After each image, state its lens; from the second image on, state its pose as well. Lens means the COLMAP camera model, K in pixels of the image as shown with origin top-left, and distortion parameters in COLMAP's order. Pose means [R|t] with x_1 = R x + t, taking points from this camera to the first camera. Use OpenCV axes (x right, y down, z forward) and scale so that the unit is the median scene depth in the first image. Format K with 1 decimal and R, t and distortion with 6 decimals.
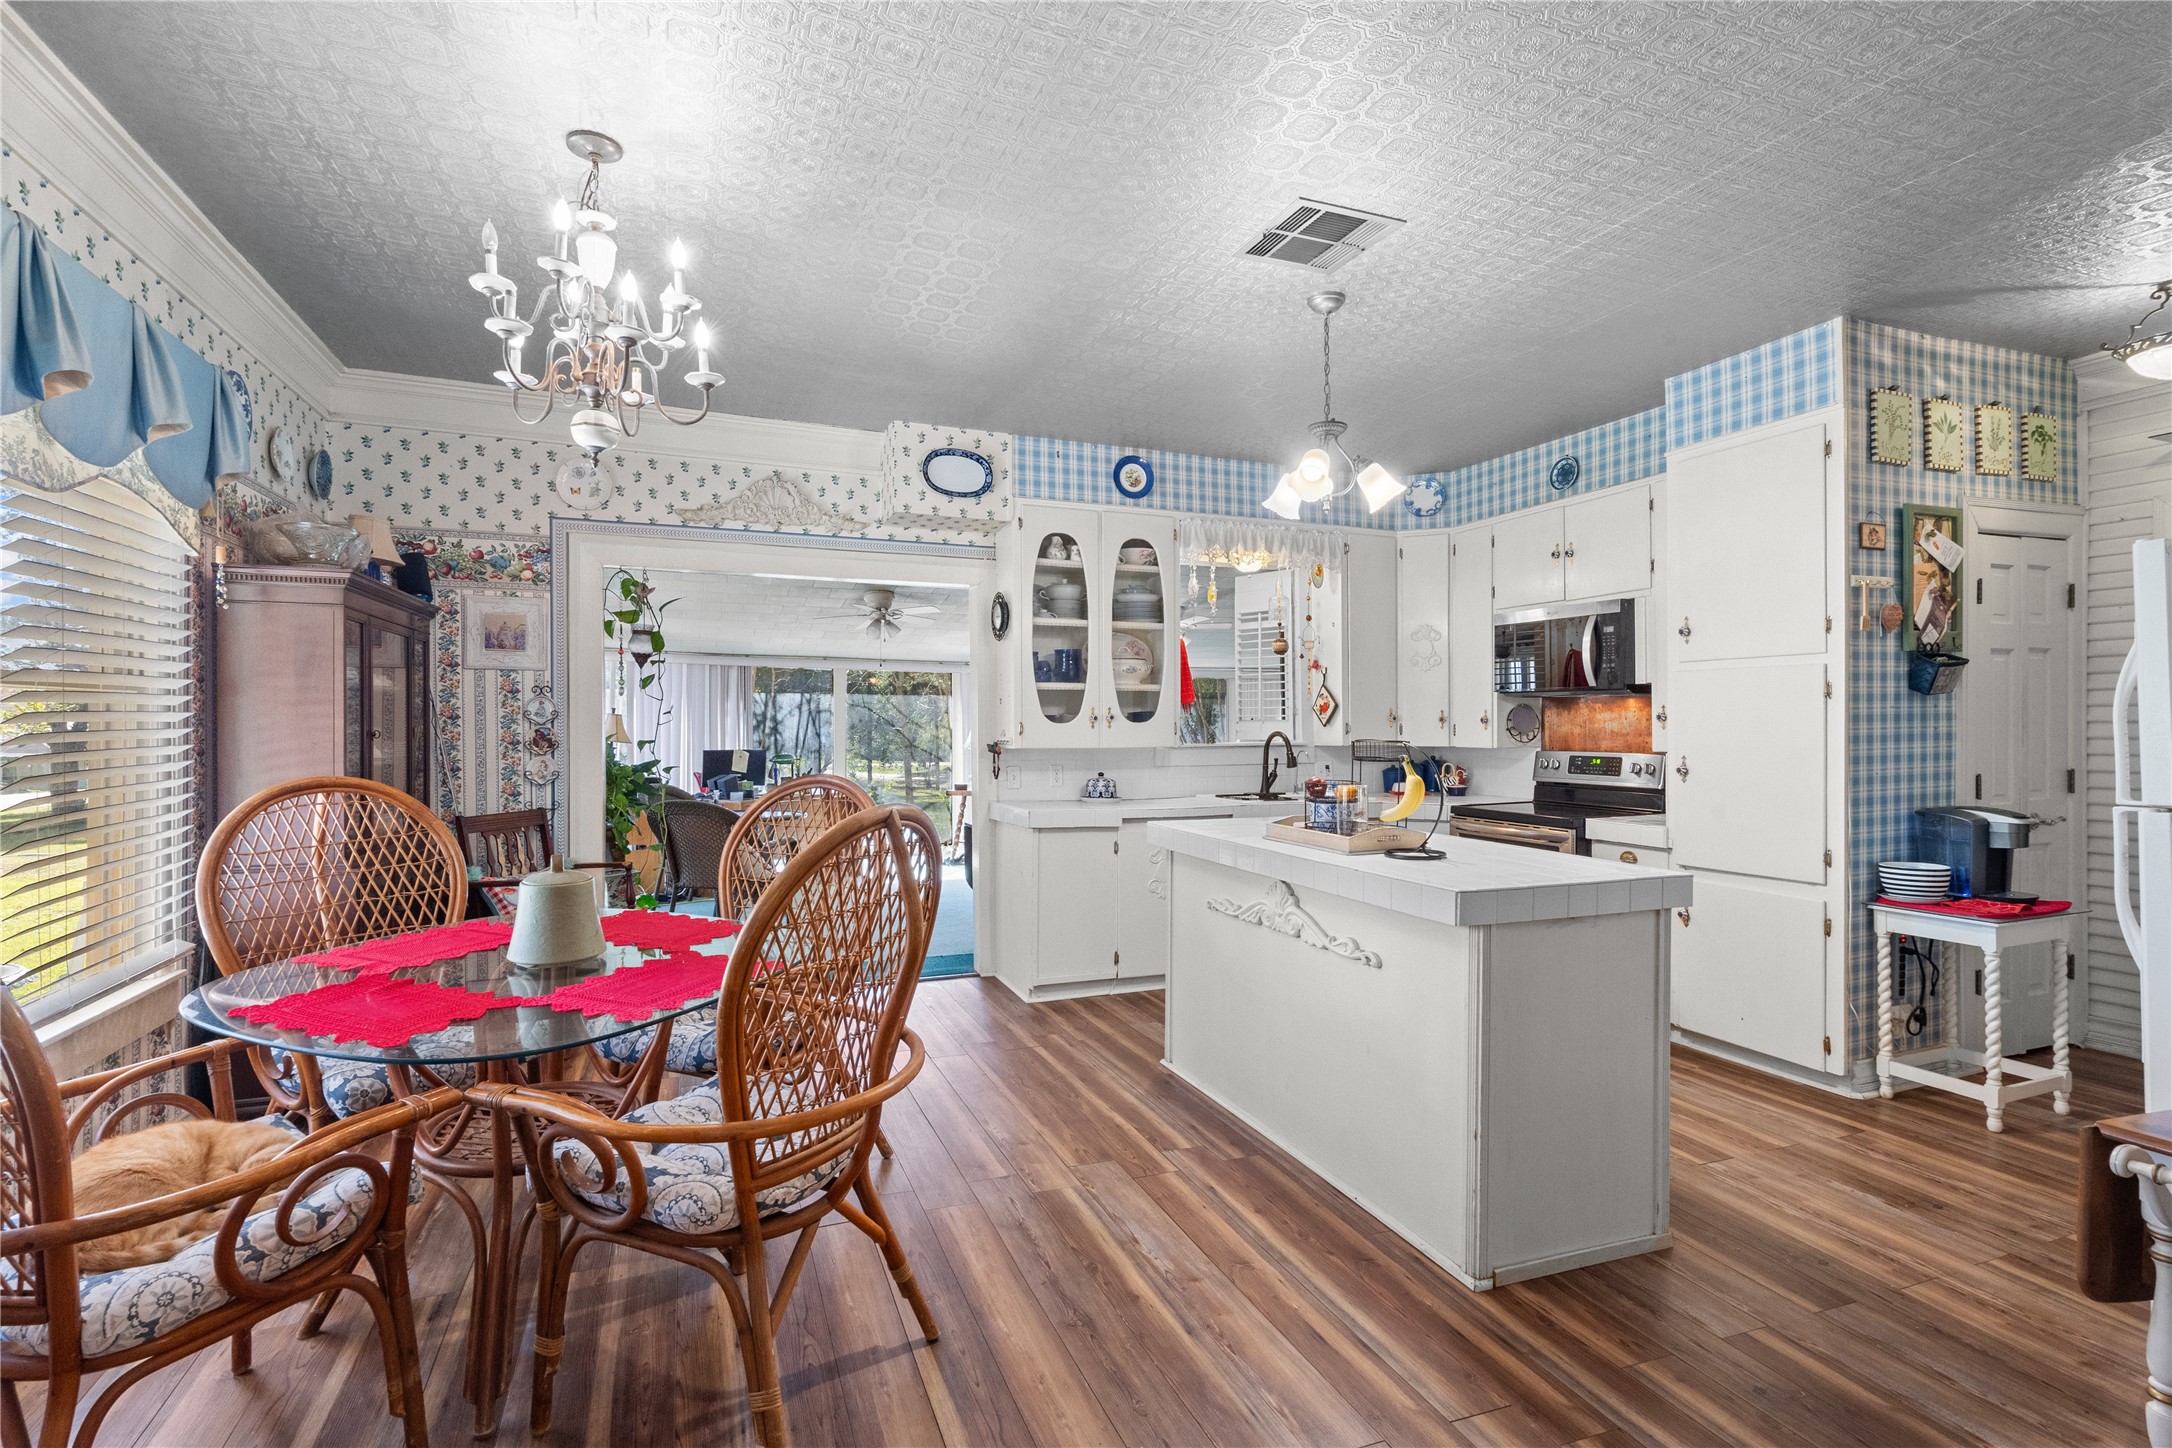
lens RADIAL K [[1003.6, 0, 1056.6], [0, 1003.6, 724.4], [0, 0, 1]] dist [-0.006421, 0.001459]
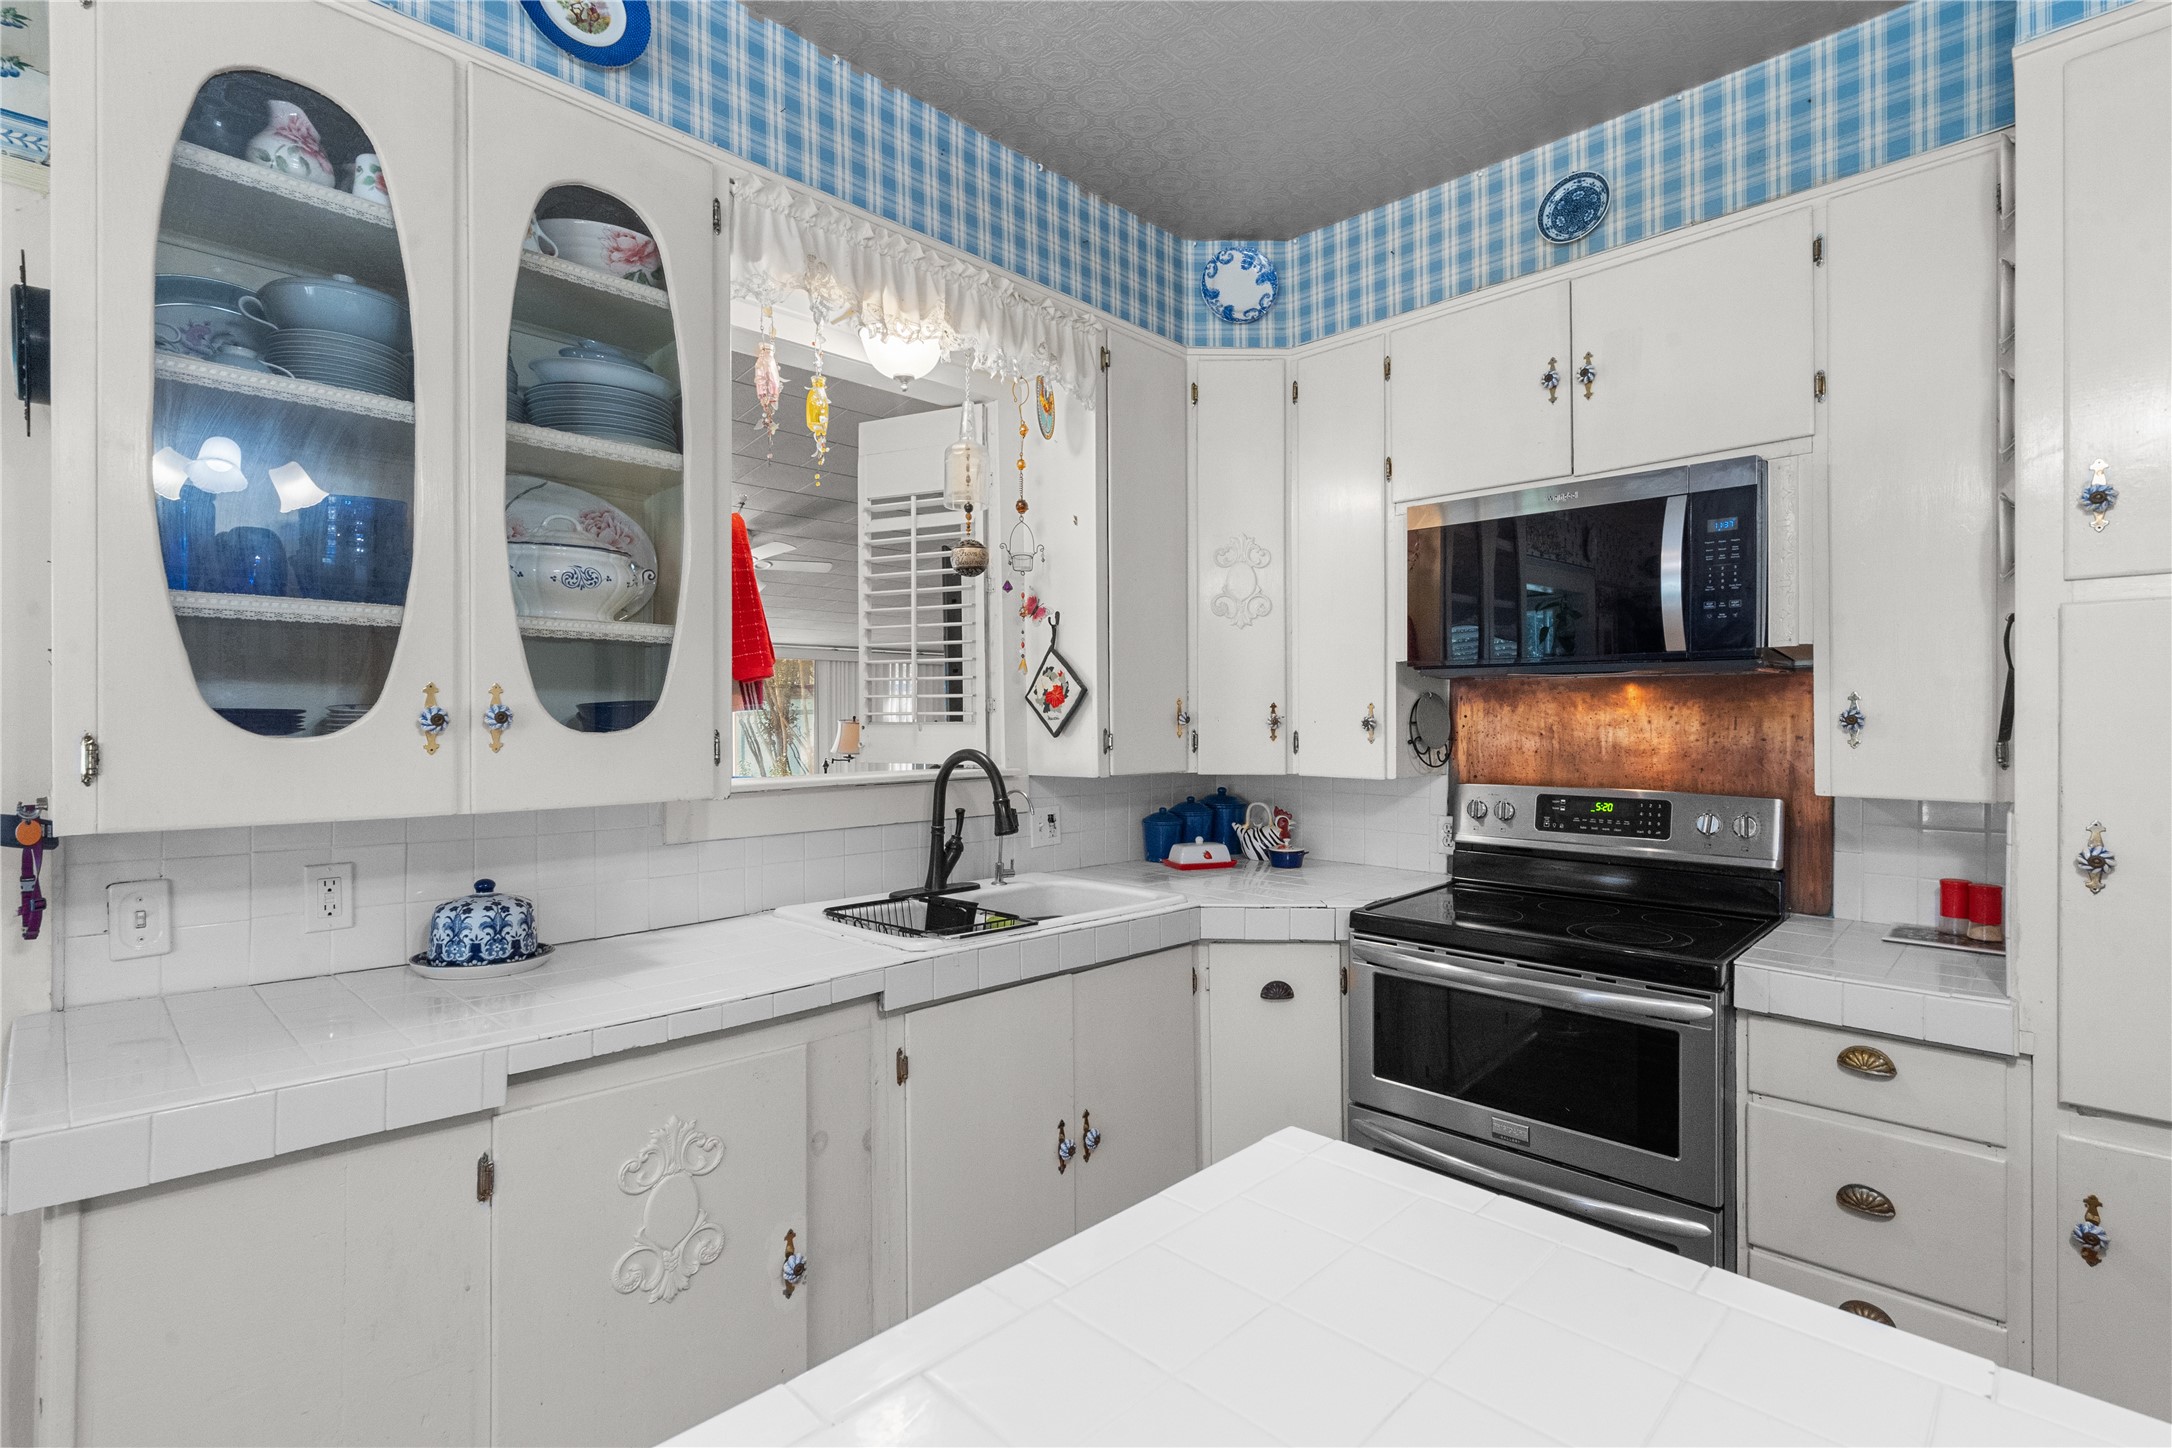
lens RADIAL K [[1003.6, 0, 1070.8], [0, 1003.6, 721.2], [0, 0, 1]] dist [-0.006421, 0.001459]
pose [[0.910471, -0.000297, 0.413574, 0.086847], [0.000141, 1.000000, 0.000407, -0.005844], [-0.413574, -0.000312, 0.910471, 0.631507]]
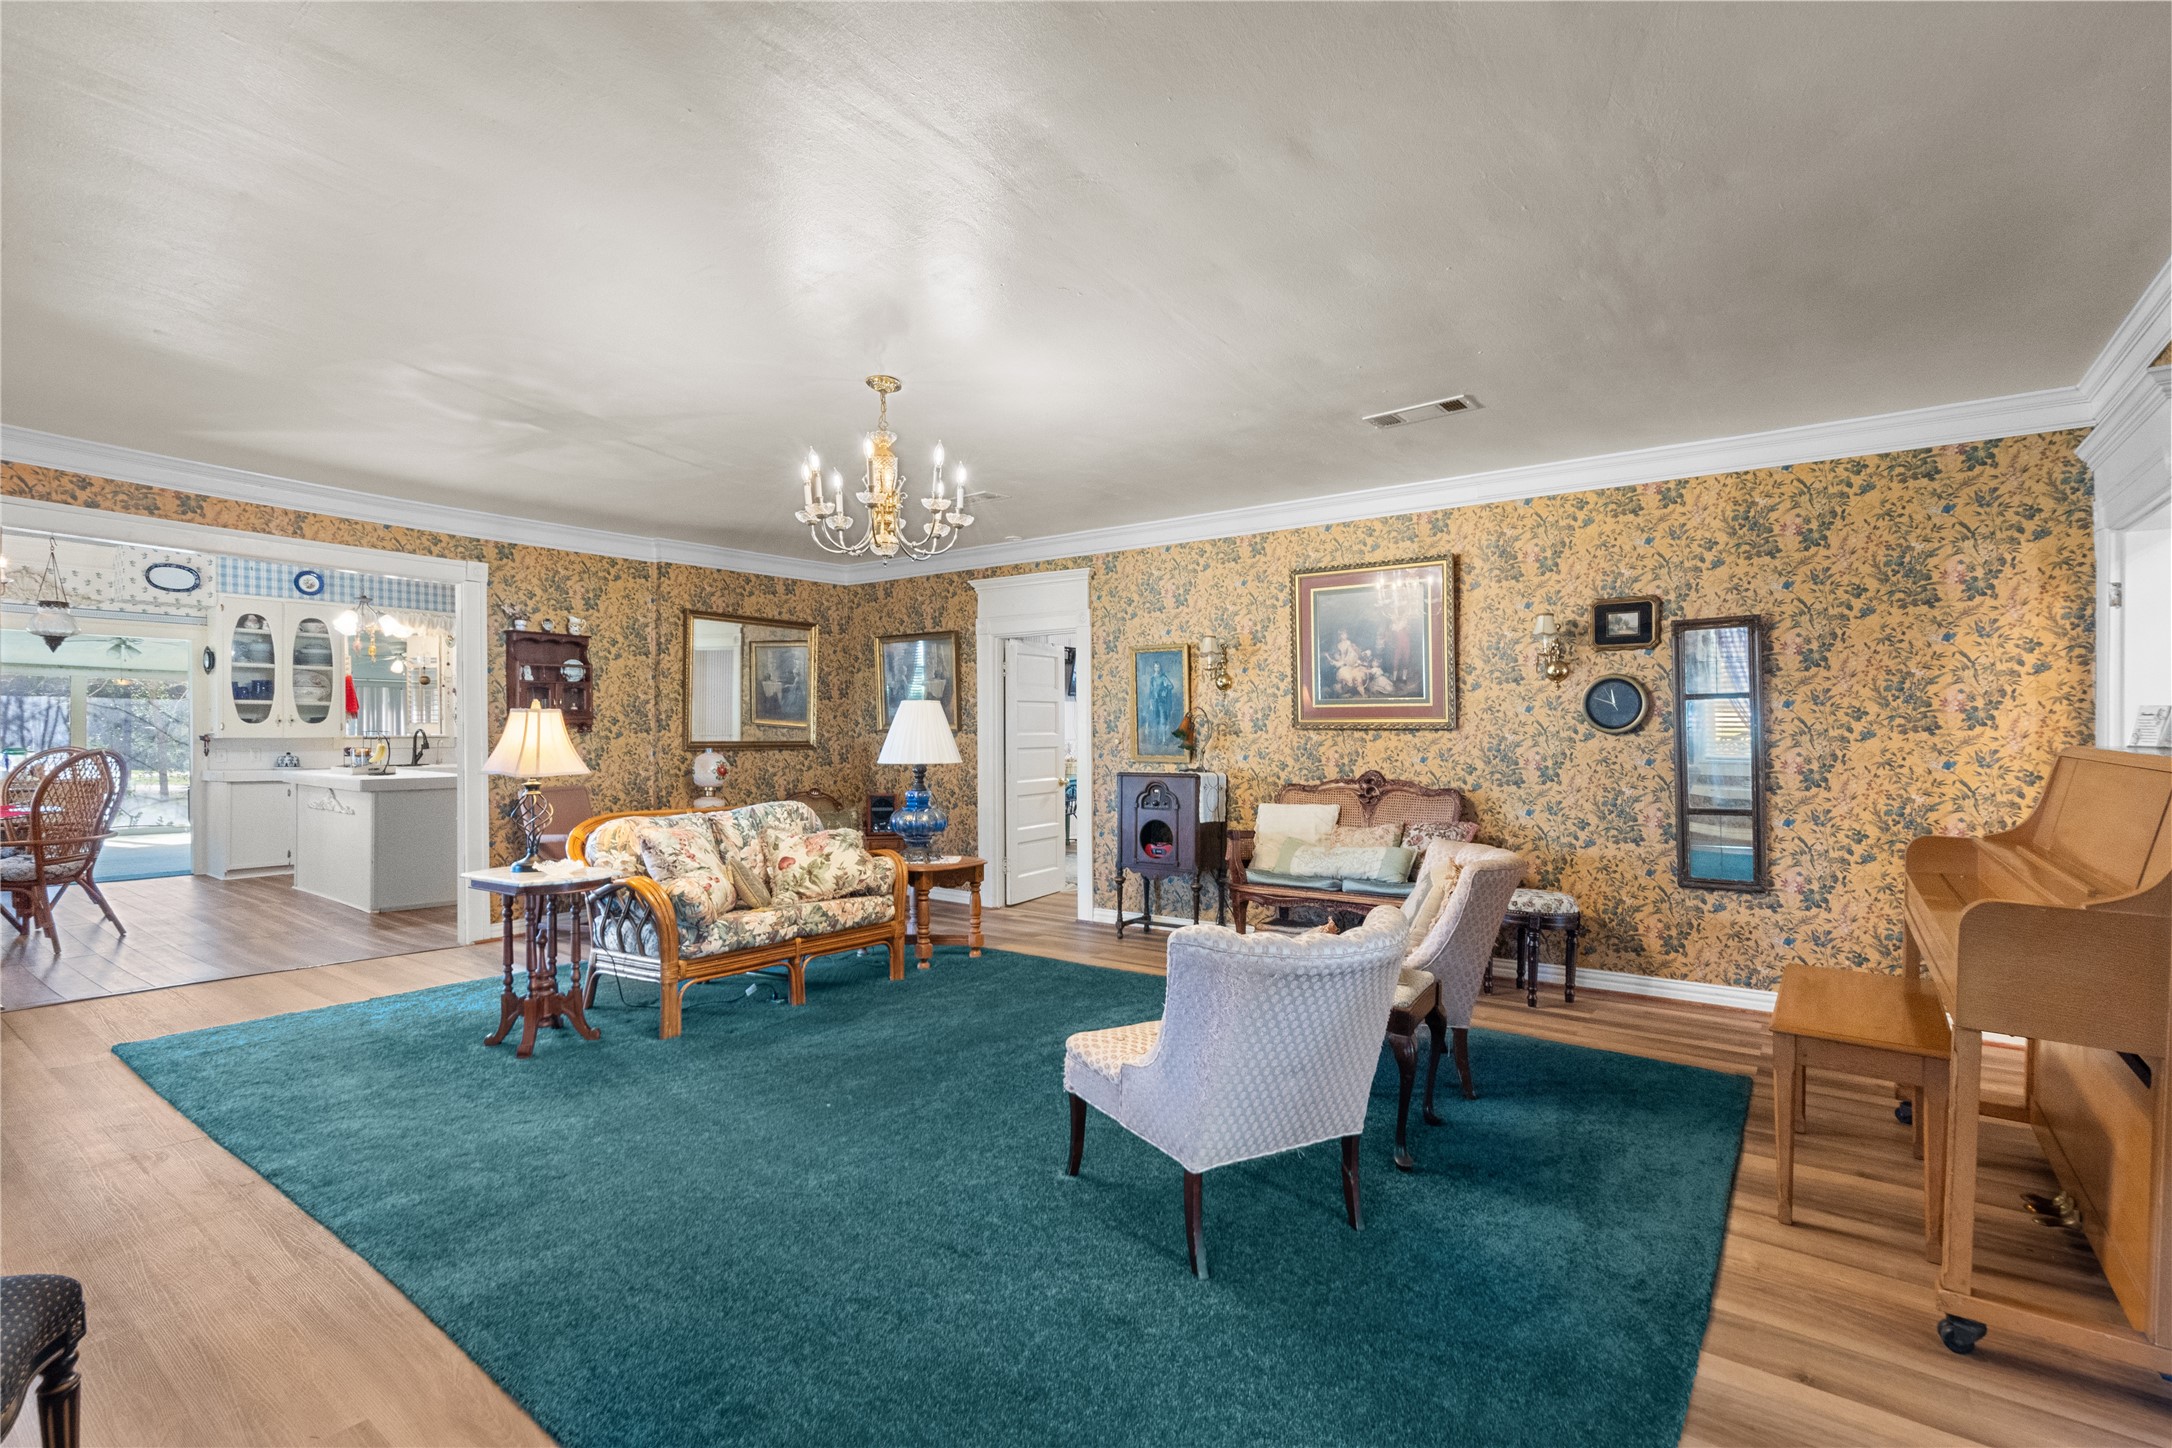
lens RADIAL K [[1003.6, 0, 1081.8], [0, 1003.6, 726.4], [0, 0, 1]] dist [-0.006421, 0.001459]
pose [[0.838398, 0.000814, 0.545058, 0.256754], [-0.001159, 0.999999, 0.000289, 0.001893], [-0.545058, -0.000874, 0.838398, -1.203288]]
